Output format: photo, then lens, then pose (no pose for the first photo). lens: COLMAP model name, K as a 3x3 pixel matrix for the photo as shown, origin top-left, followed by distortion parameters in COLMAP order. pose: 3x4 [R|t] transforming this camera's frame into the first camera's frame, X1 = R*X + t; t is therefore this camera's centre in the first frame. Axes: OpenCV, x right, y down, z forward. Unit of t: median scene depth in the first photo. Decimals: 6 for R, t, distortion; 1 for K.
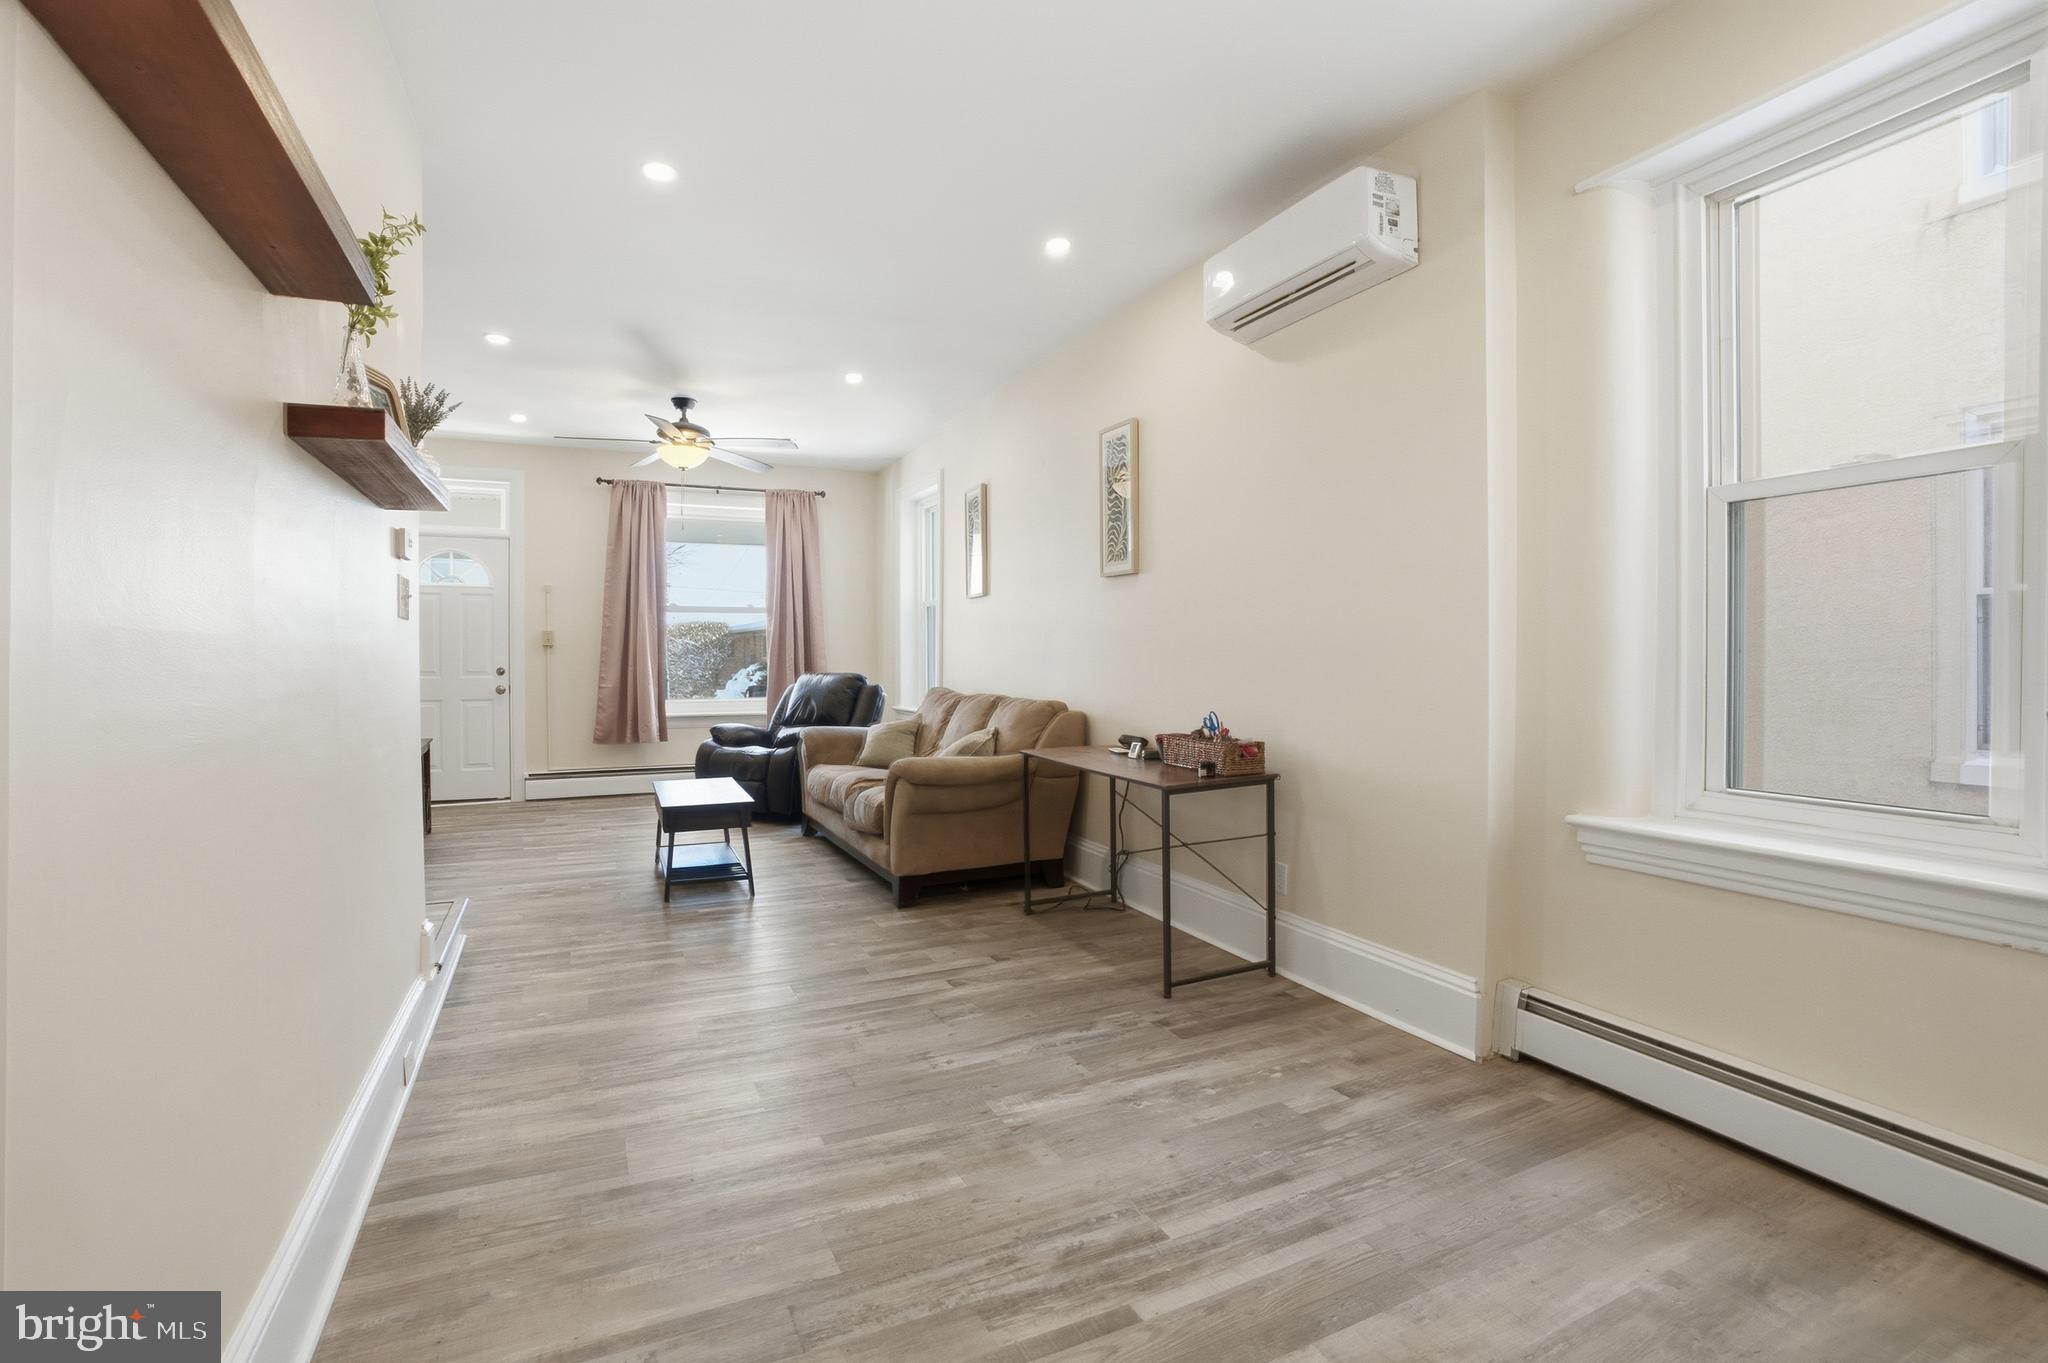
lens RADIAL K [[941.8, 0, 1025.8], [0, 941.8, 670.9], [0, 0, 1]] dist [-0.072687, 0.031508]
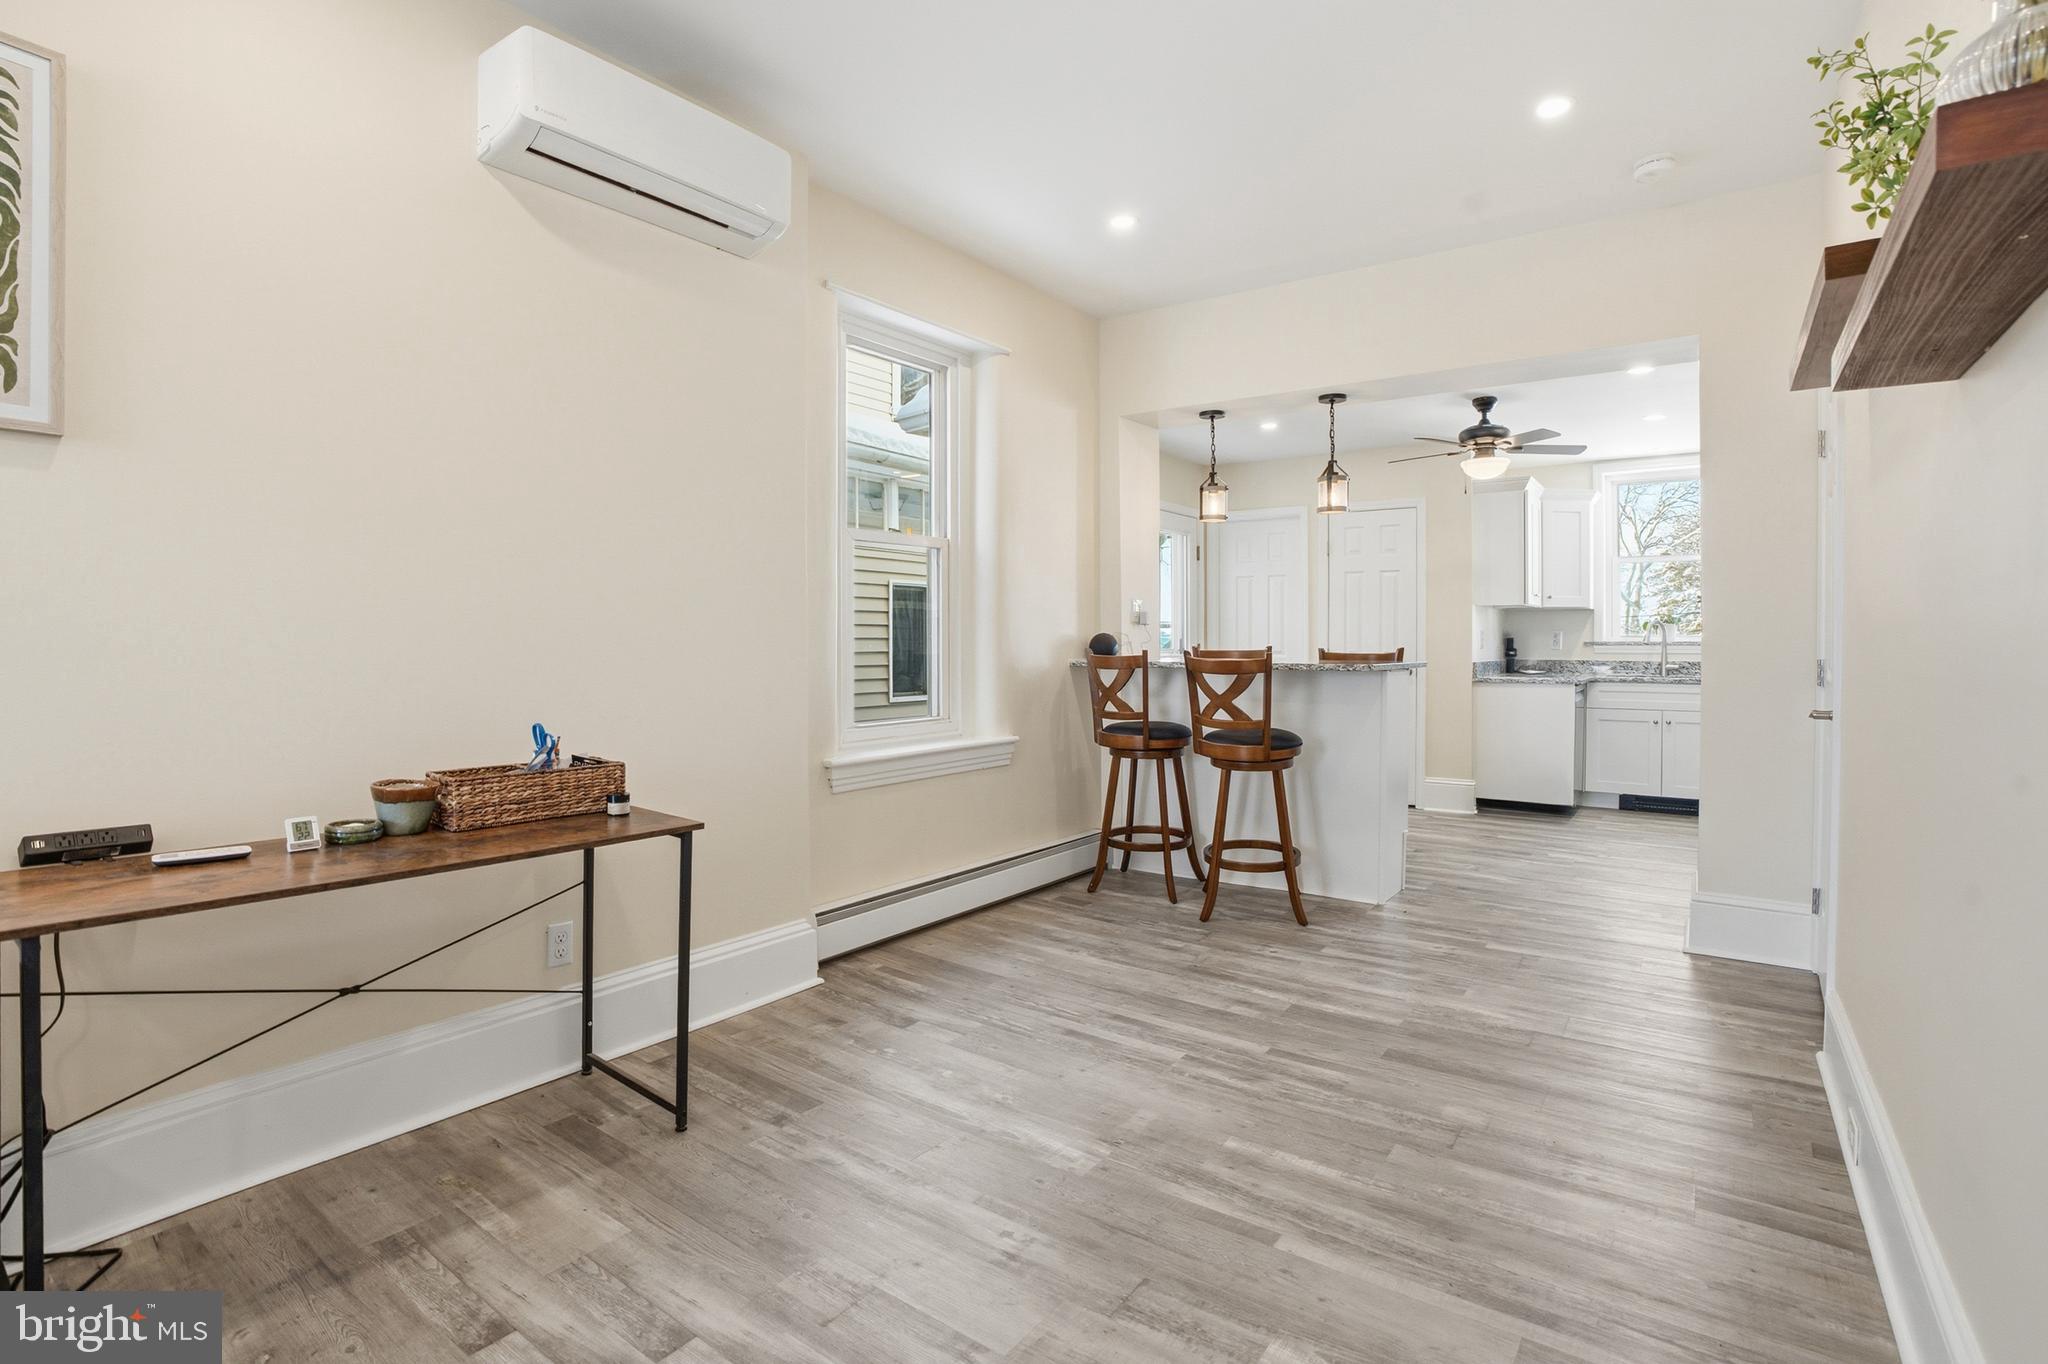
lens RADIAL K [[971.9, 0, 1022.8], [0, 971.9, 651.8], [0, 0, 1]] dist [-0.075672, 0.028854]
pose [[-0.472548, -0.004319, 0.881294, -0.351423], [0.016063, 0.999780, 0.013512, -0.005424], [-0.881158, 0.020542, -0.472375, 0.663043]]
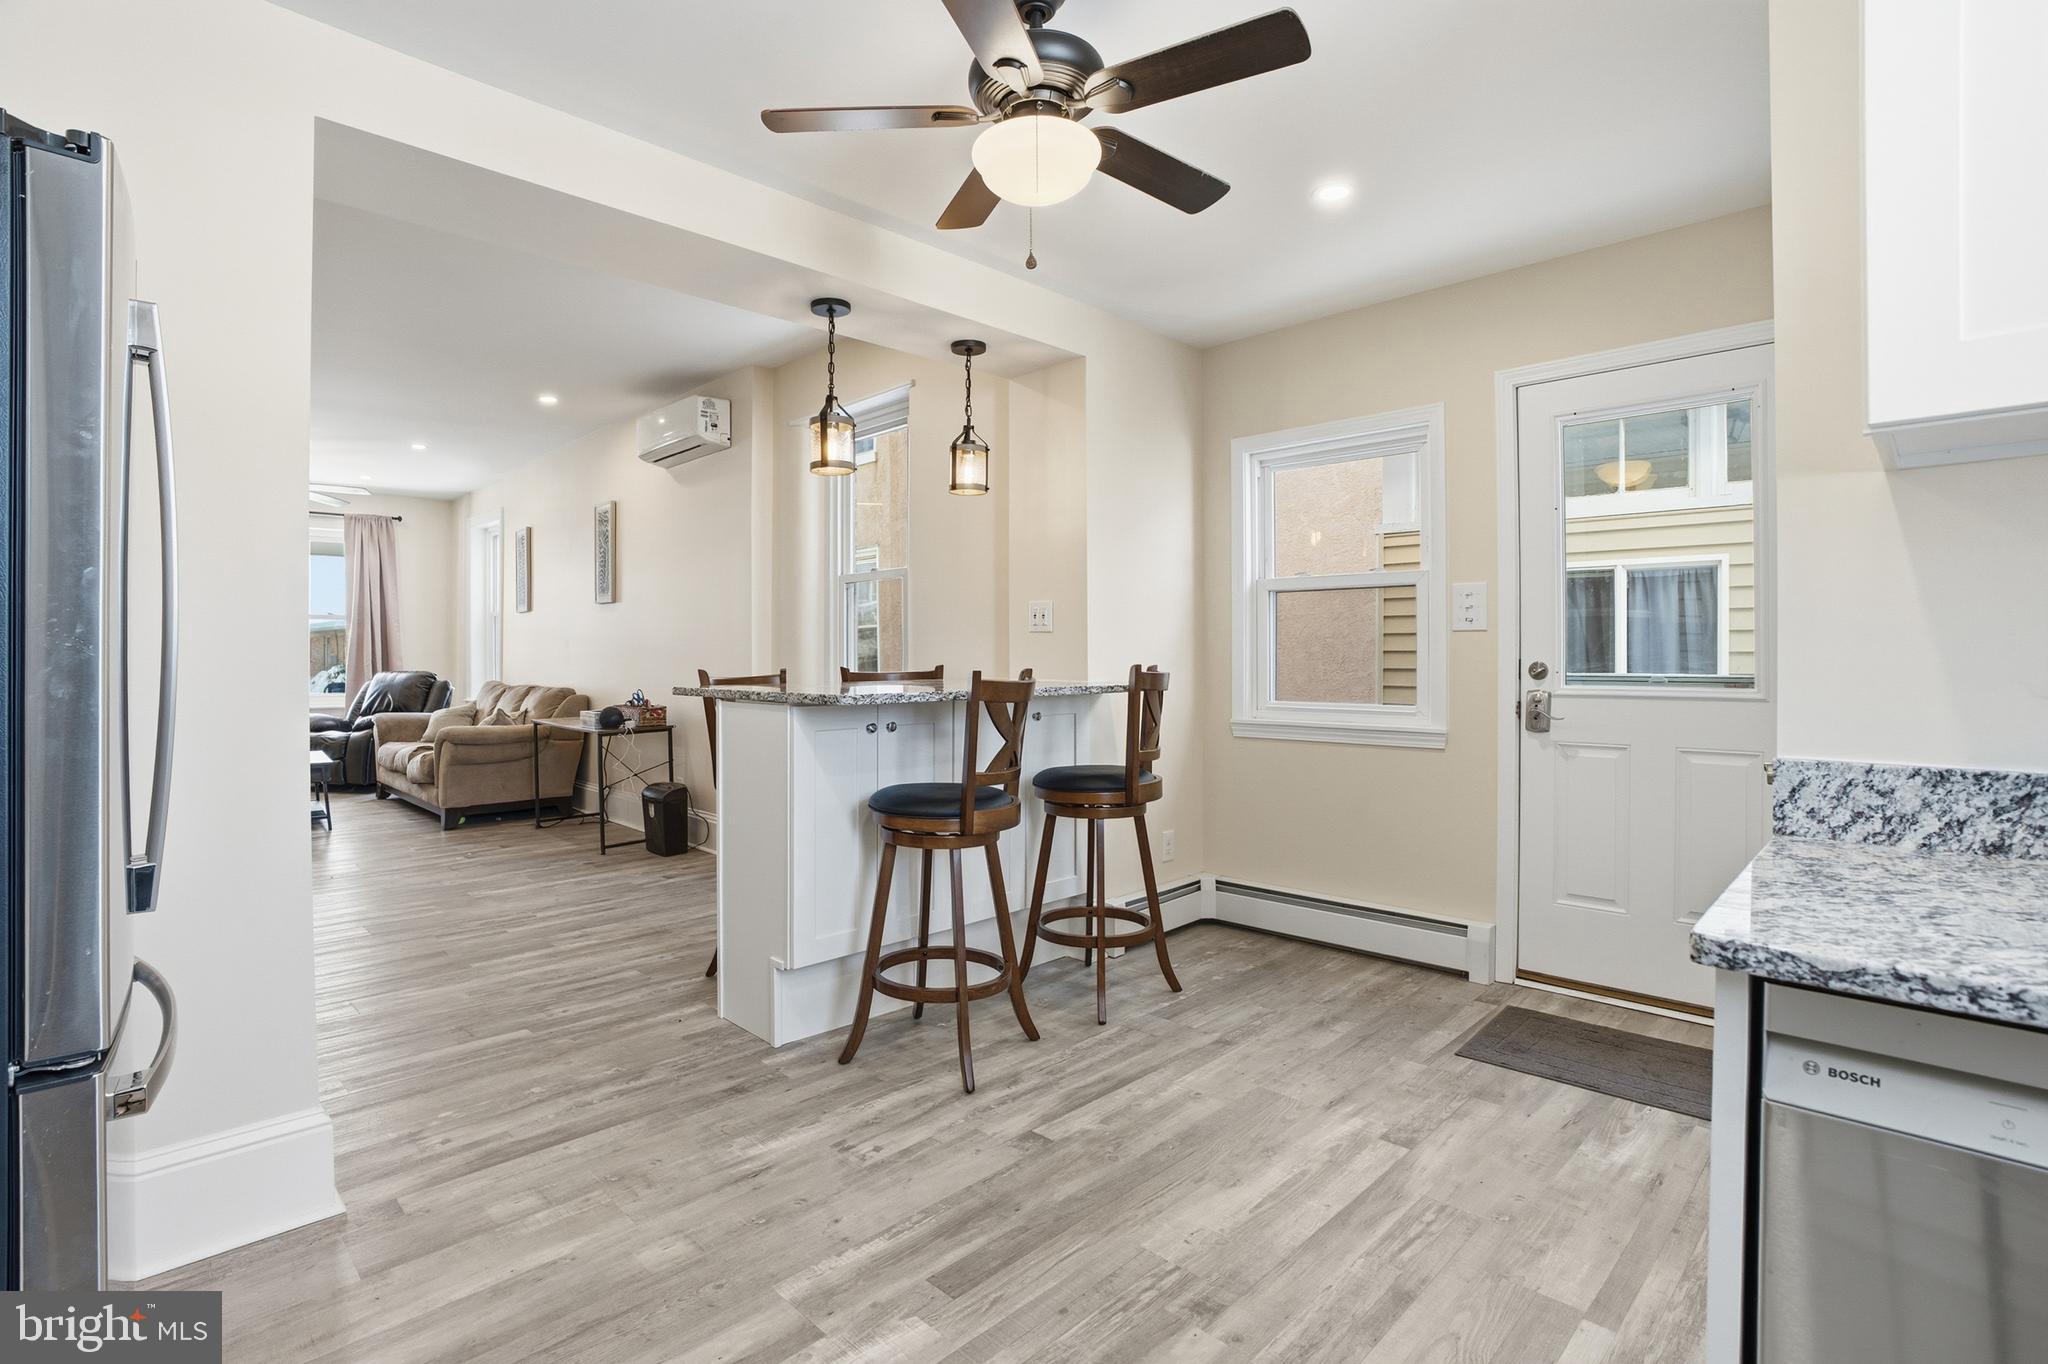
lens RADIAL K [[989.5, 0, 1013.3], [0, 989.5, 661.7], [0, 0, 1]] dist [-0.083287, 0.037731]
pose [[0.945094, 0.002295, 0.326790, 0.168678], [0.002361, 0.999901, -0.013851, 0.012911], [-0.326789, 0.013862, 0.944996, -0.560323]]
